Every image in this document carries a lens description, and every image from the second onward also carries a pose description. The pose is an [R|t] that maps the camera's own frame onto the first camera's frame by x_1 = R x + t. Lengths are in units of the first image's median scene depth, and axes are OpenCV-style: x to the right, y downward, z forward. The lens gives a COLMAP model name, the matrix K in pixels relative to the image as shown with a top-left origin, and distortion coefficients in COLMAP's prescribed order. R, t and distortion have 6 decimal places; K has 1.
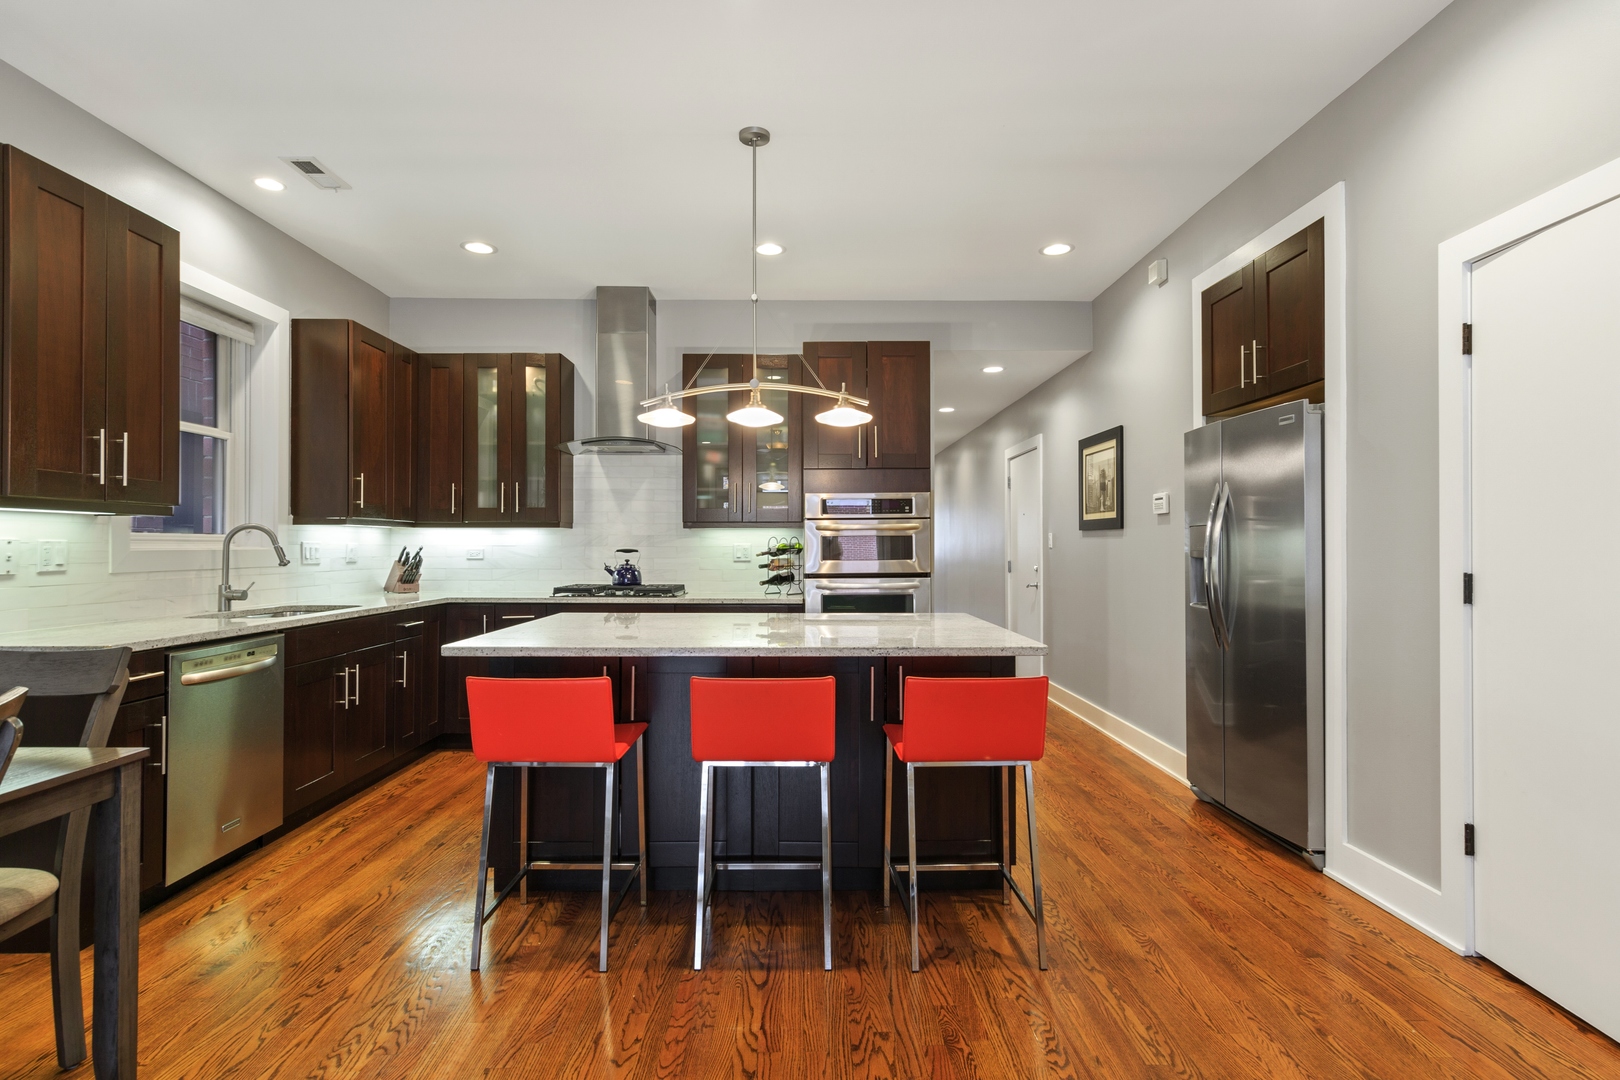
lens RADIAL K [[805.8, 0, 807.6], [0, 805.8, 541.0], [0, 0, 1]] dist [0.005966, 0.000518]
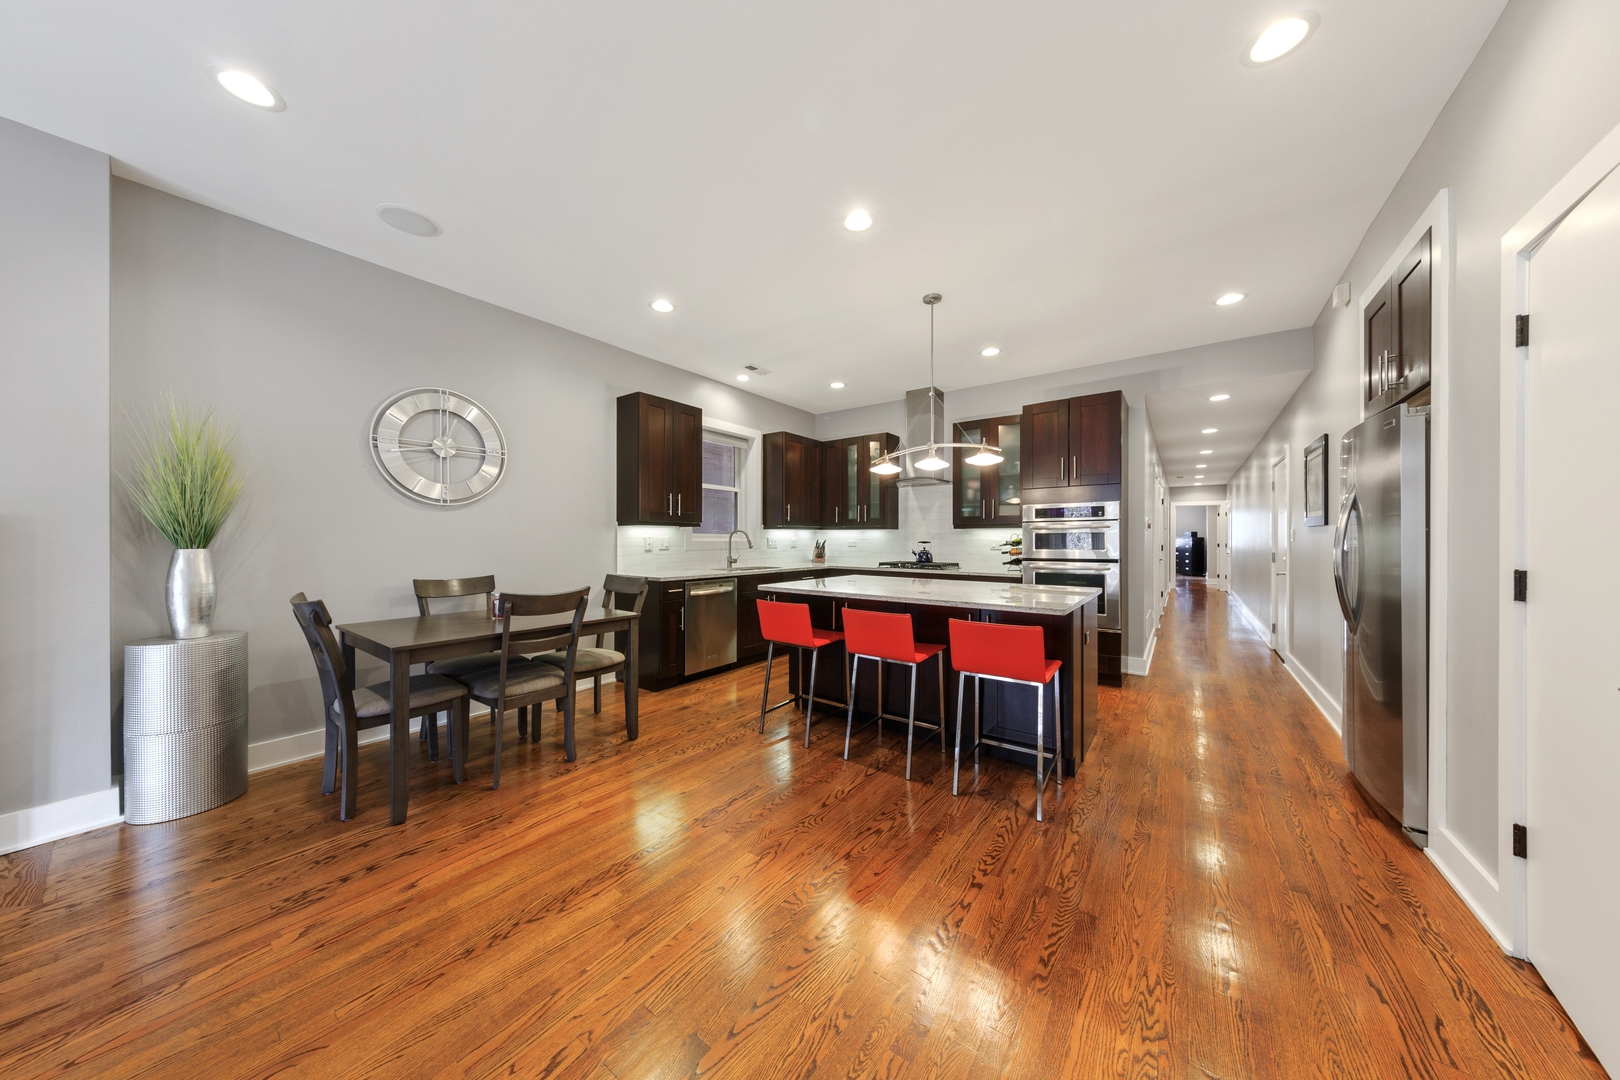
lens RADIAL K [[504.4, 0, 810.3], [0, 504.4, 539.6], [0, 0, 1]] dist [0.005832, 0.000054]
pose [[0.798977, 0.002666, -0.601356, 0.264577], [0.002126, 0.999971, 0.007258, -0.001868], [0.601358, -0.007077, 0.798948, -0.005621]]
